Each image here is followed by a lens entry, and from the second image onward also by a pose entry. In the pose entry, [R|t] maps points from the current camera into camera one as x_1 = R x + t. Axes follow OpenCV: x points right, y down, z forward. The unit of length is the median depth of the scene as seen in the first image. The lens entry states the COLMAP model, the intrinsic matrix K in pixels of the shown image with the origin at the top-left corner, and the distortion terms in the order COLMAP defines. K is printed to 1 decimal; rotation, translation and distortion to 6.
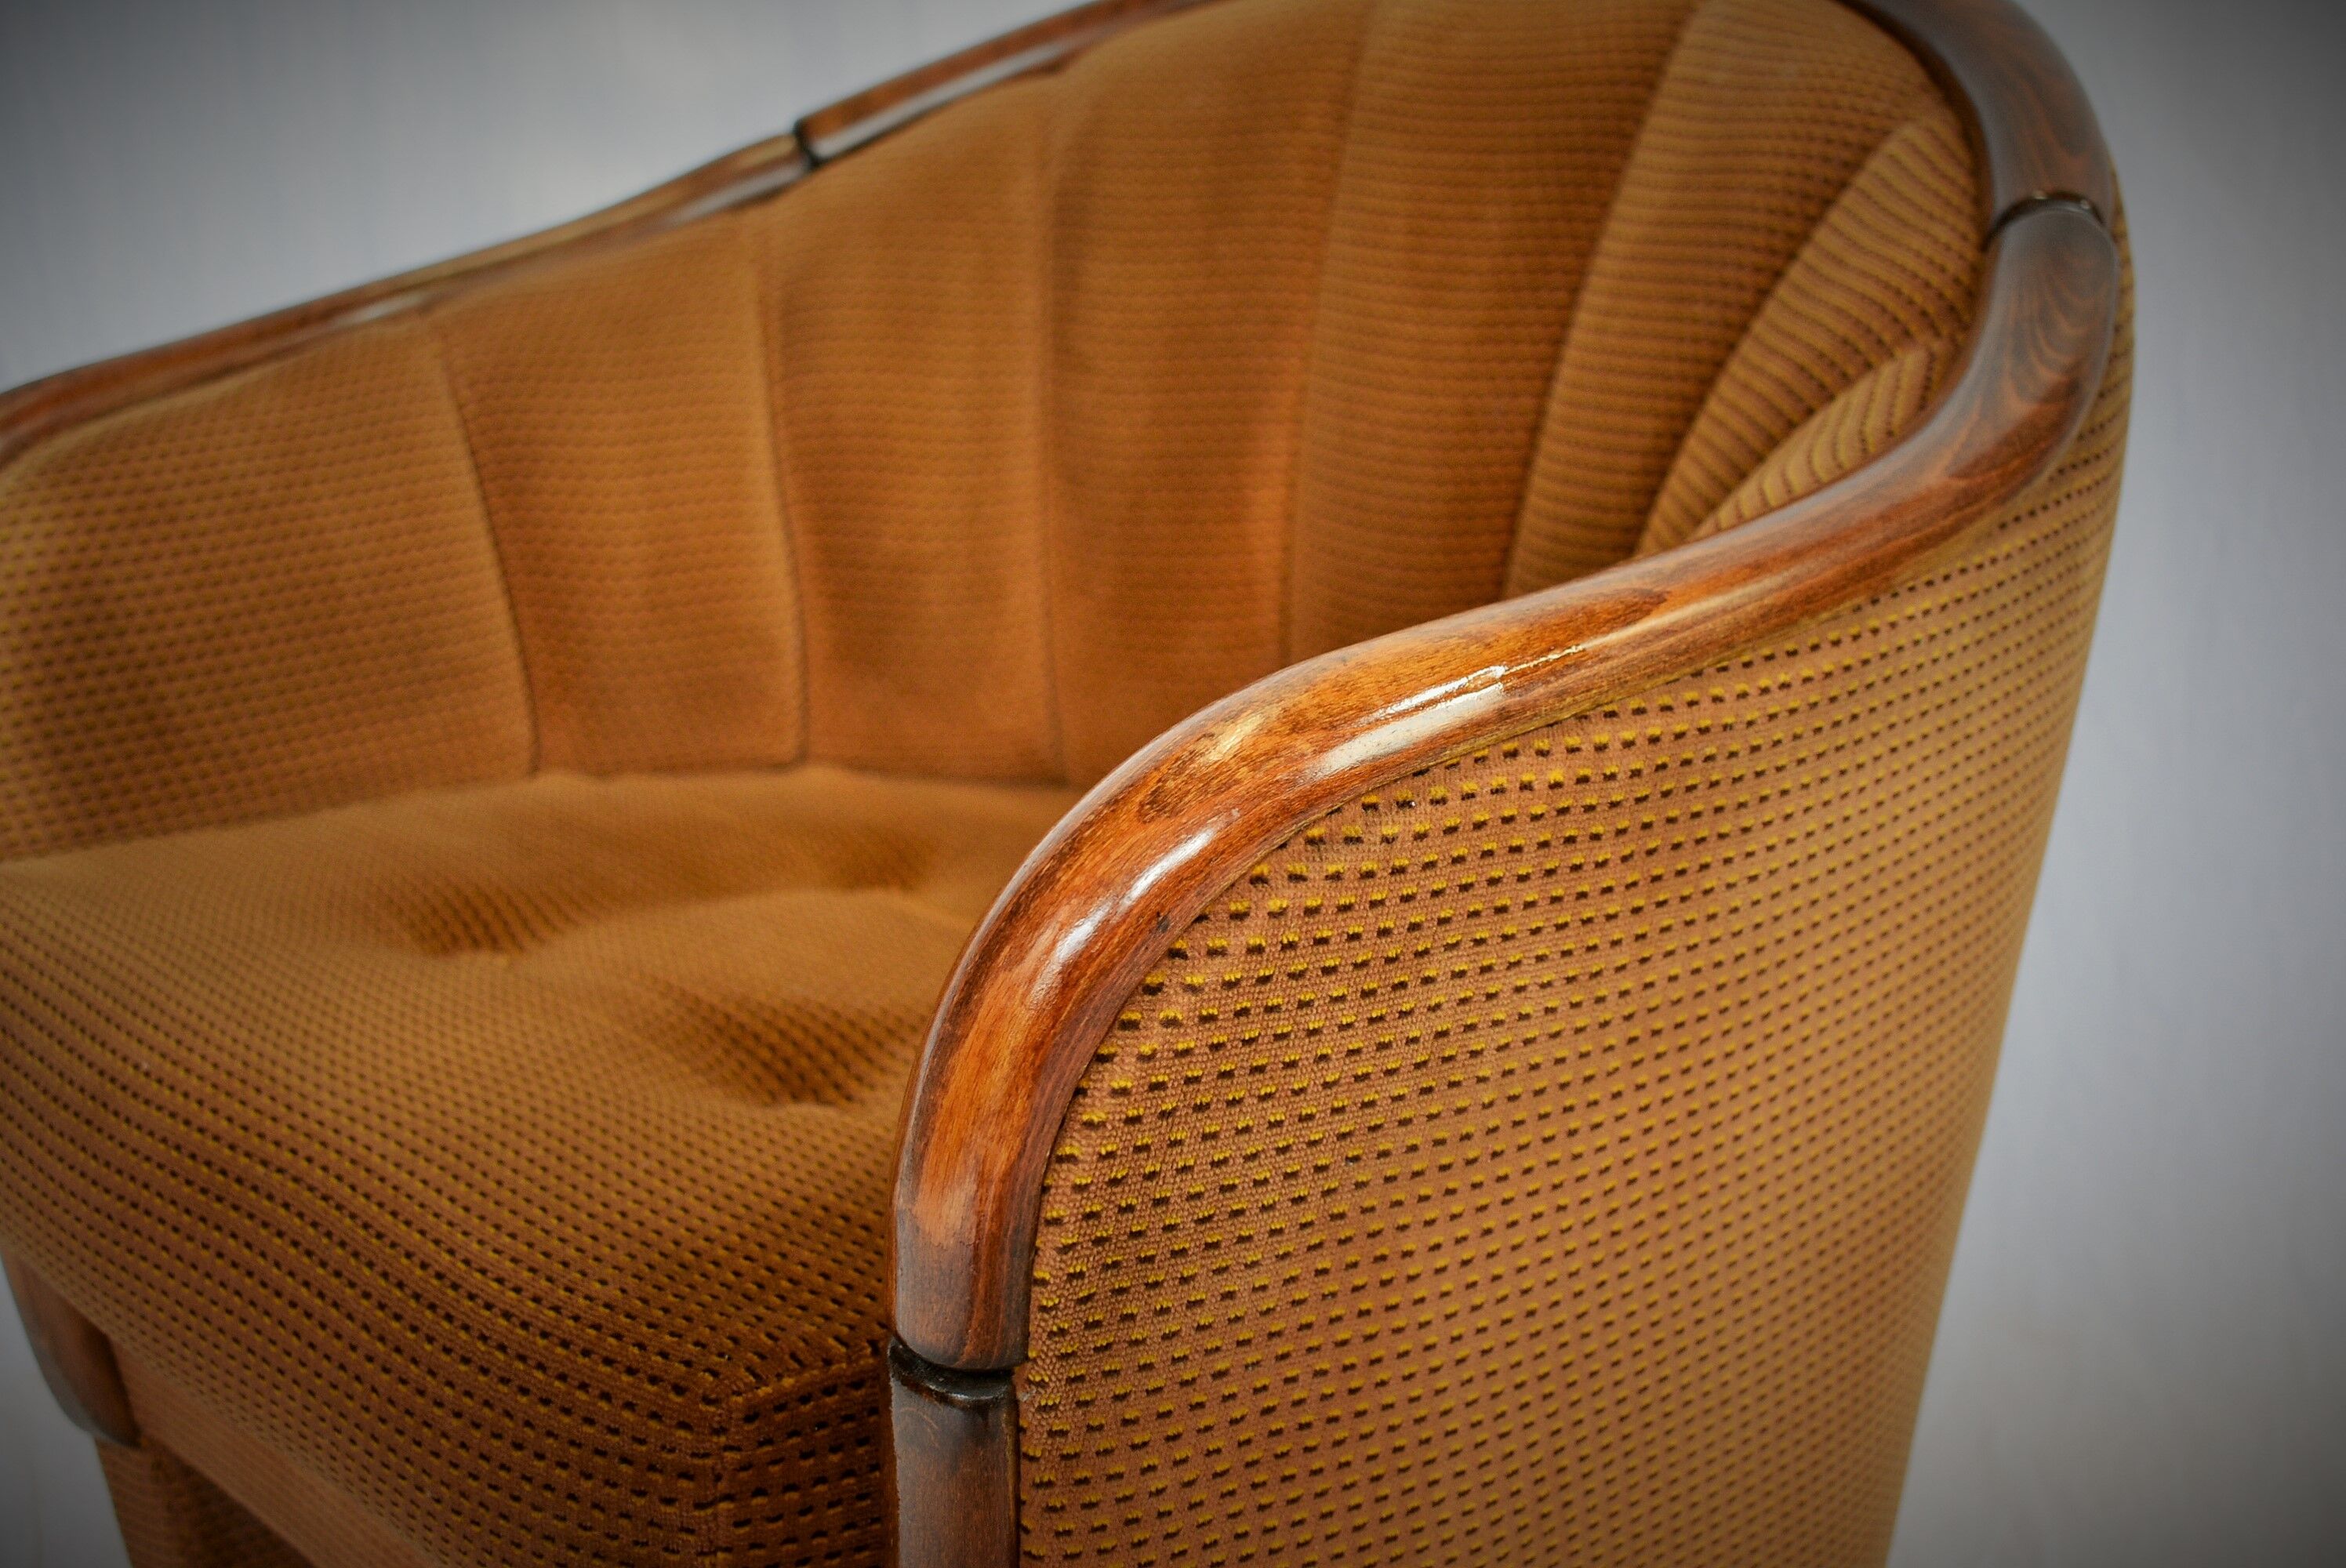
lens RADIAL K [[2611.9, 0, 1166.0], [0, 2611.9, 775.2], [0, 0, 1]] dist [-0.019970, 0.000000]
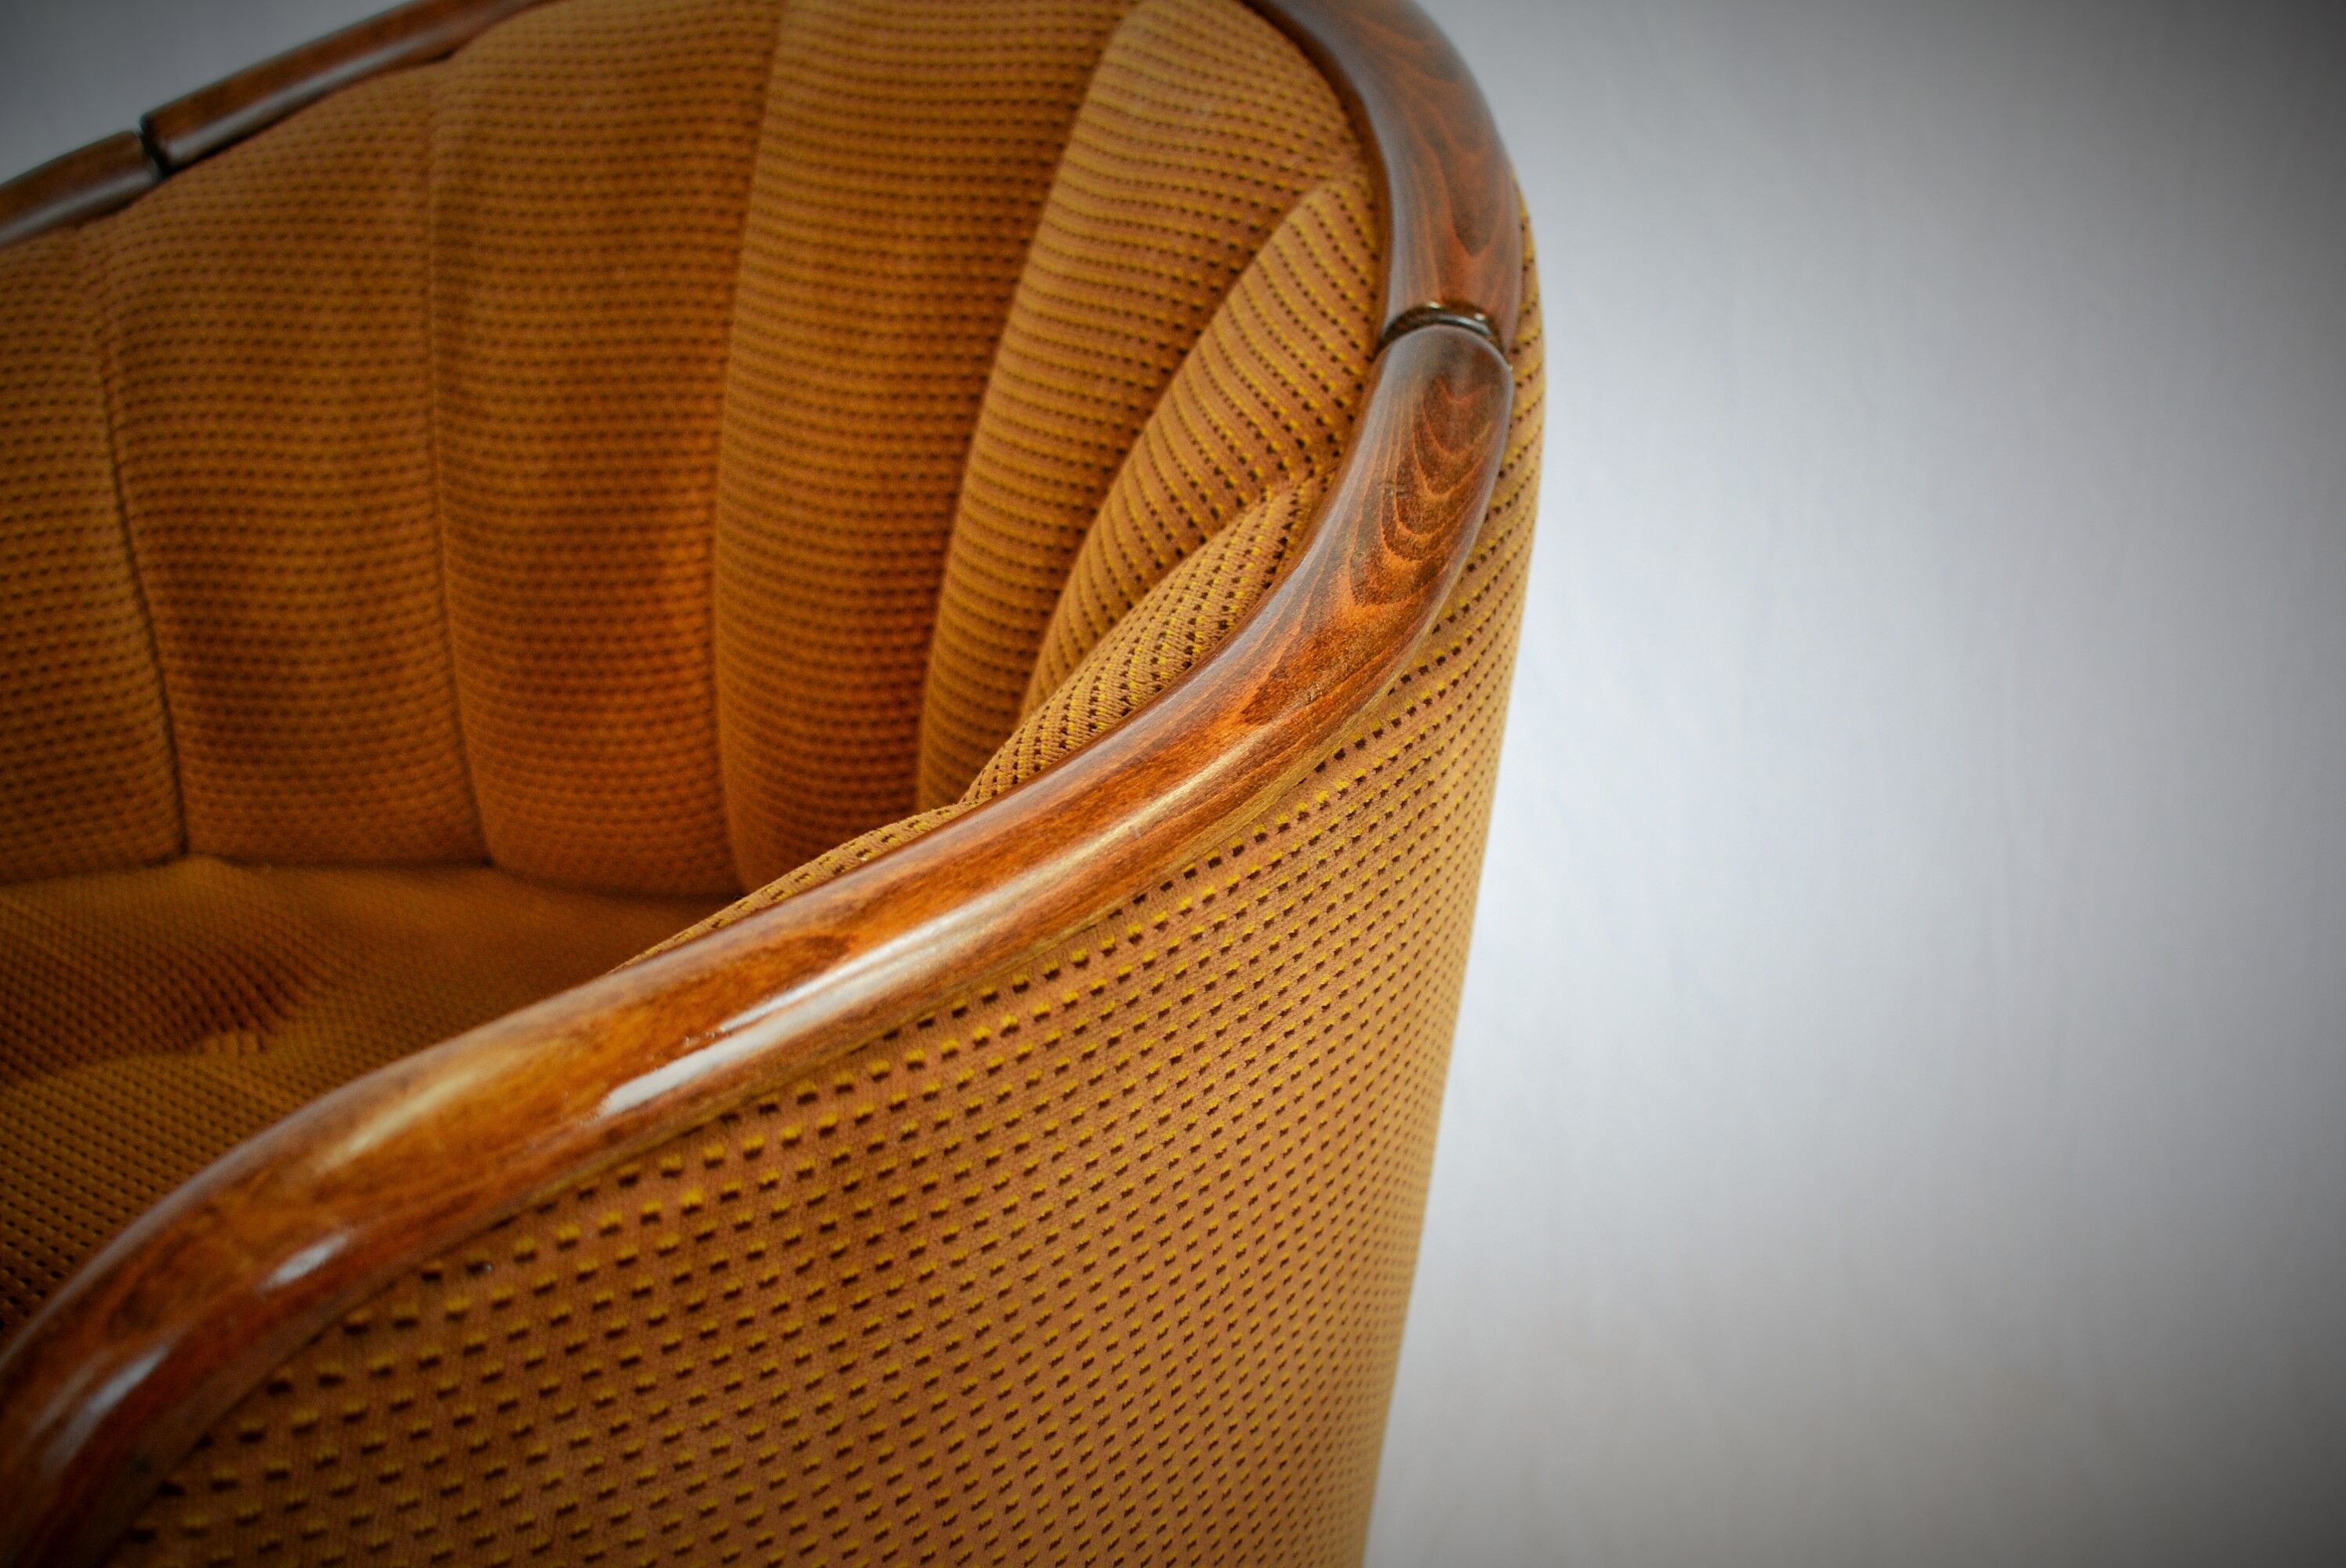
lens RADIAL K [[2611.9, 0, 1162.4], [0, 2611.9, 780.8], [0, 0, 1]] dist [-0.019970, 0.000000]
pose [[0.994310, -0.031283, 0.101828, 0.146870], [0.023411, 0.996709, 0.077604, -0.128918], [-0.103920, -0.074778, 0.991771, 0.122570]]
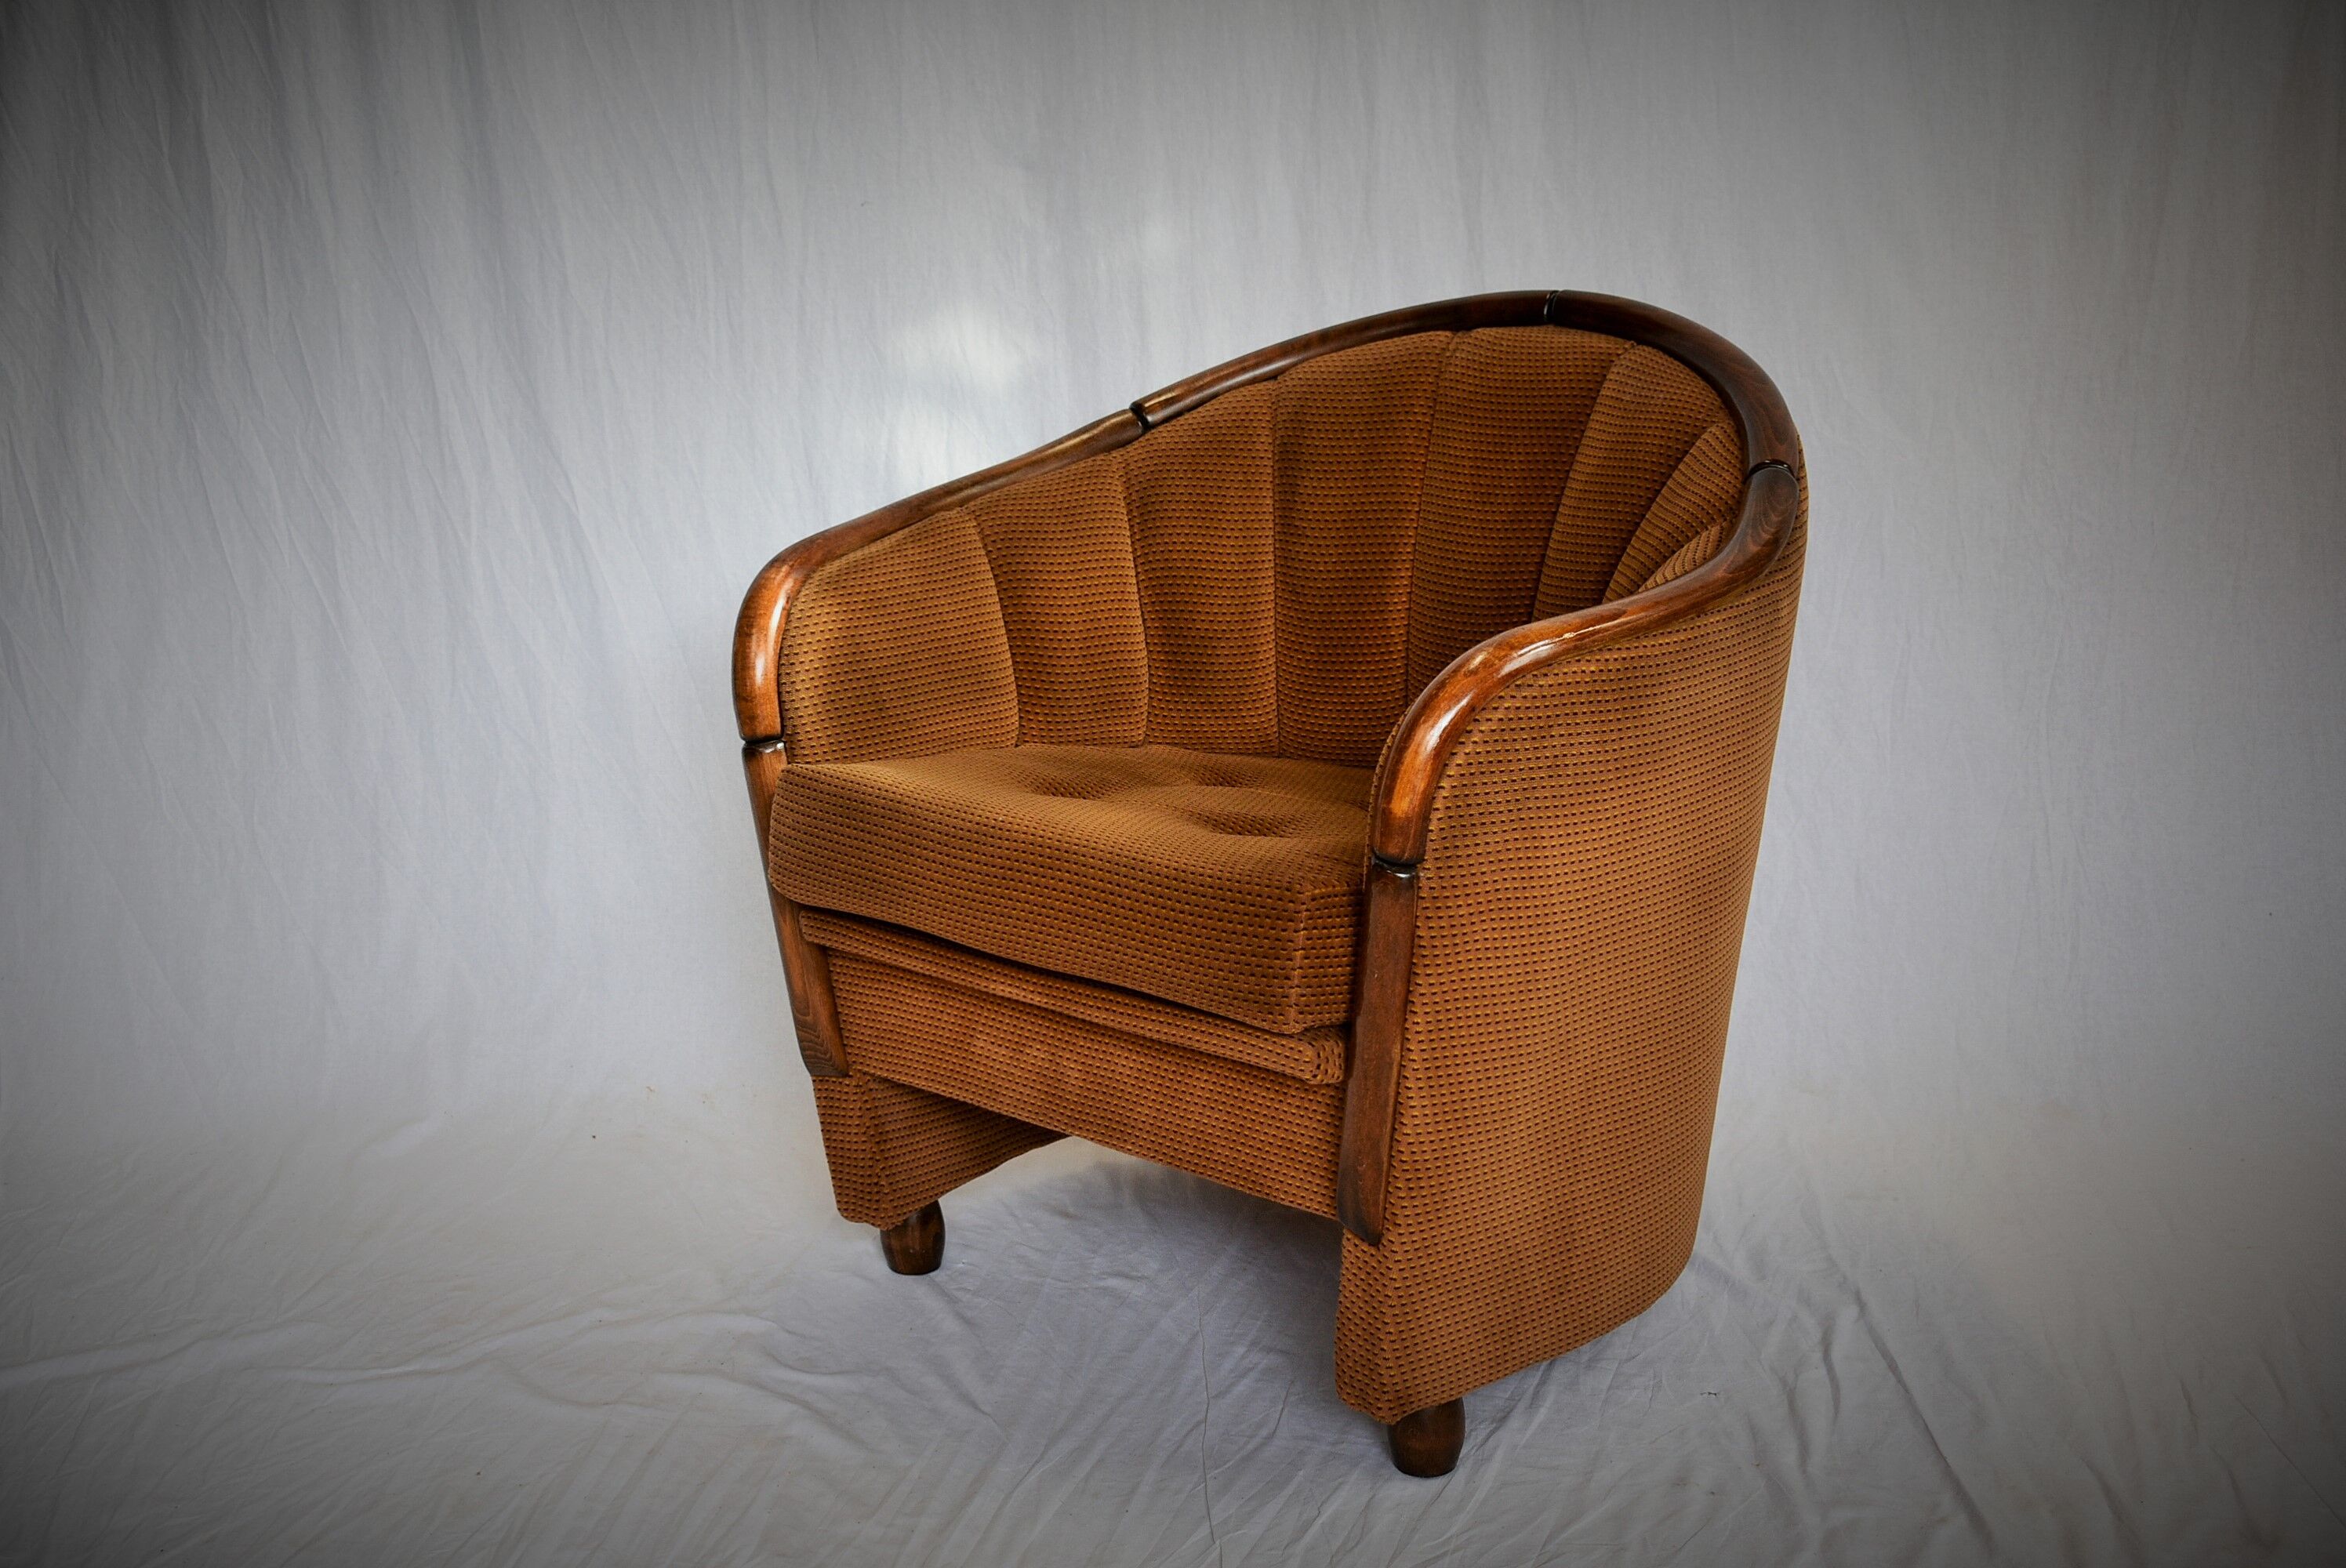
lens RADIAL K [[2792.1, 0, 1186.5], [0, 2792.1, 816.9], [0, 0, 1]] dist [-0.012372, 0.000000]
pose [[0.997384, -0.005406, 0.072089, -0.364897], [0.009485, 0.998365, -0.056364, 0.231554], [-0.071666, 0.056900, 0.995804, -1.428337]]
